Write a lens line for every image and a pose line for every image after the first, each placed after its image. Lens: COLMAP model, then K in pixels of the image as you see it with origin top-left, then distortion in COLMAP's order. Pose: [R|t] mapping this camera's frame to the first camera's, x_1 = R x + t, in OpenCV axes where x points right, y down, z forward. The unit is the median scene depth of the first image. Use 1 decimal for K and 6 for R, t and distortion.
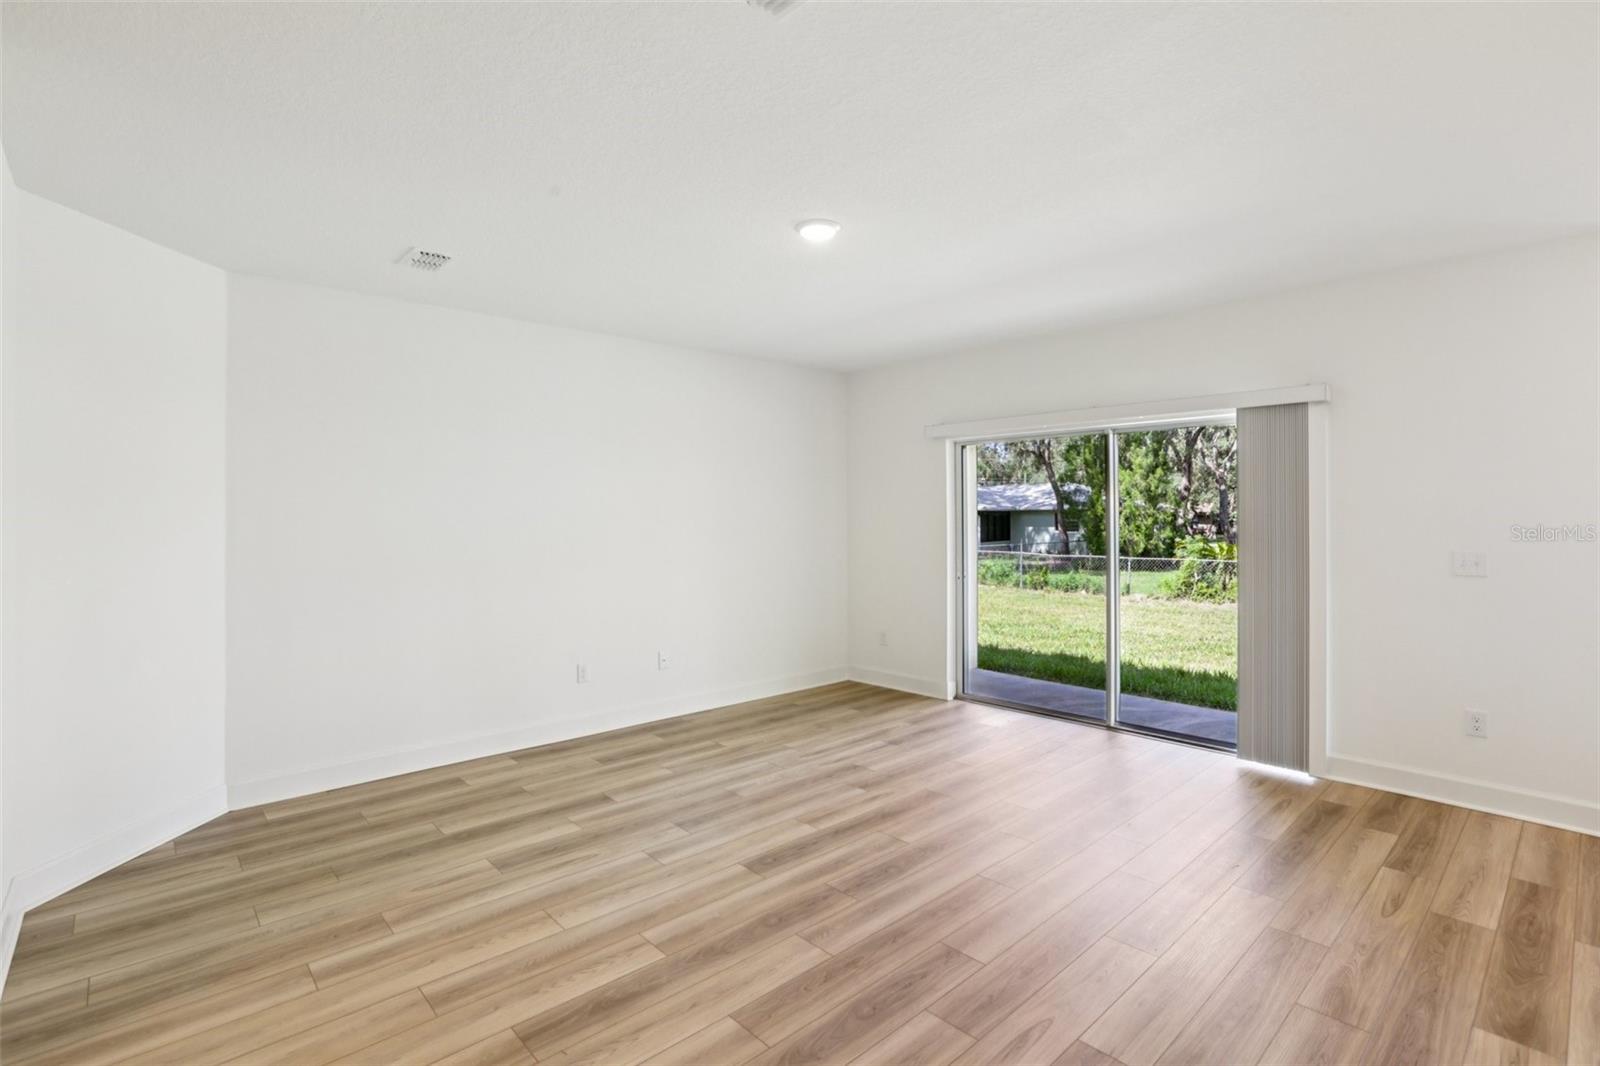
lens RADIAL K [[736.5, 0, 793.8], [0, 736.5, 522.1], [0, 0, 1]] dist [-0.028255, 0.000527]
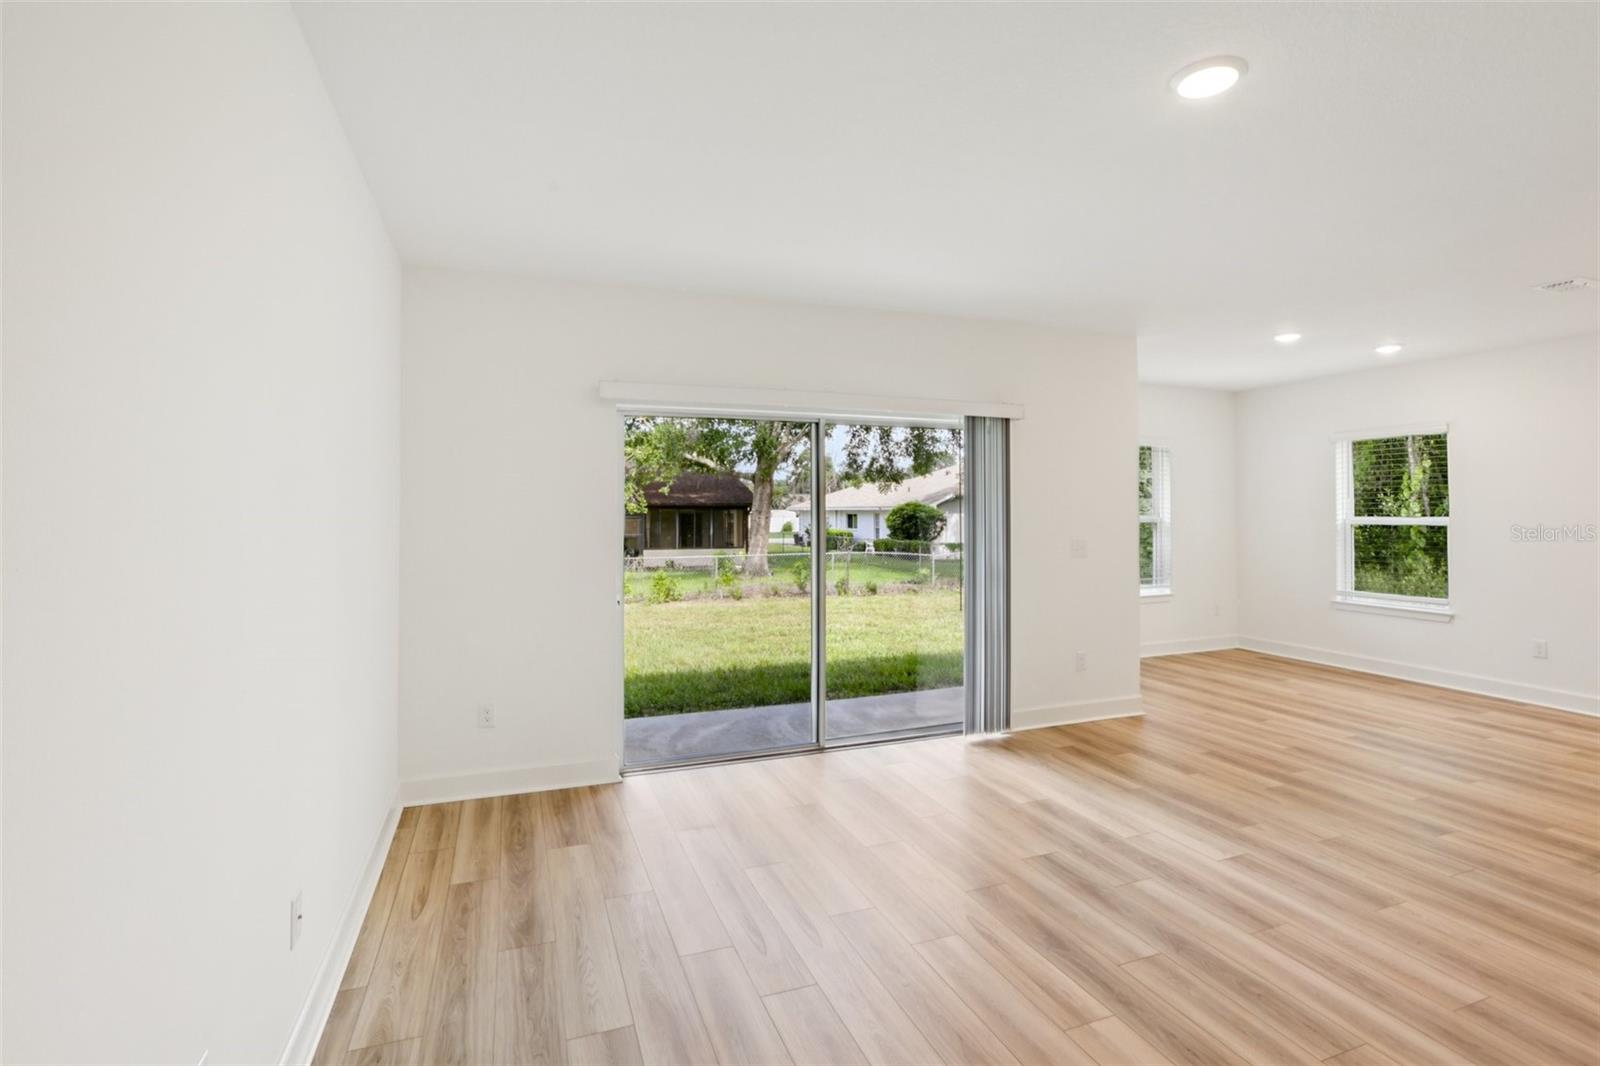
lens RADIAL K [[755.9, 0, 800.1], [0, 755.9, 522.2], [0, 0, 1]] dist [-0.035560, 0.012983]
pose [[0.367712, -0.004646, 0.929928, -0.495540], [-0.001982, 0.999981, 0.005780, 0.006259], [-0.929937, -0.003969, 0.367696, 0.800221]]
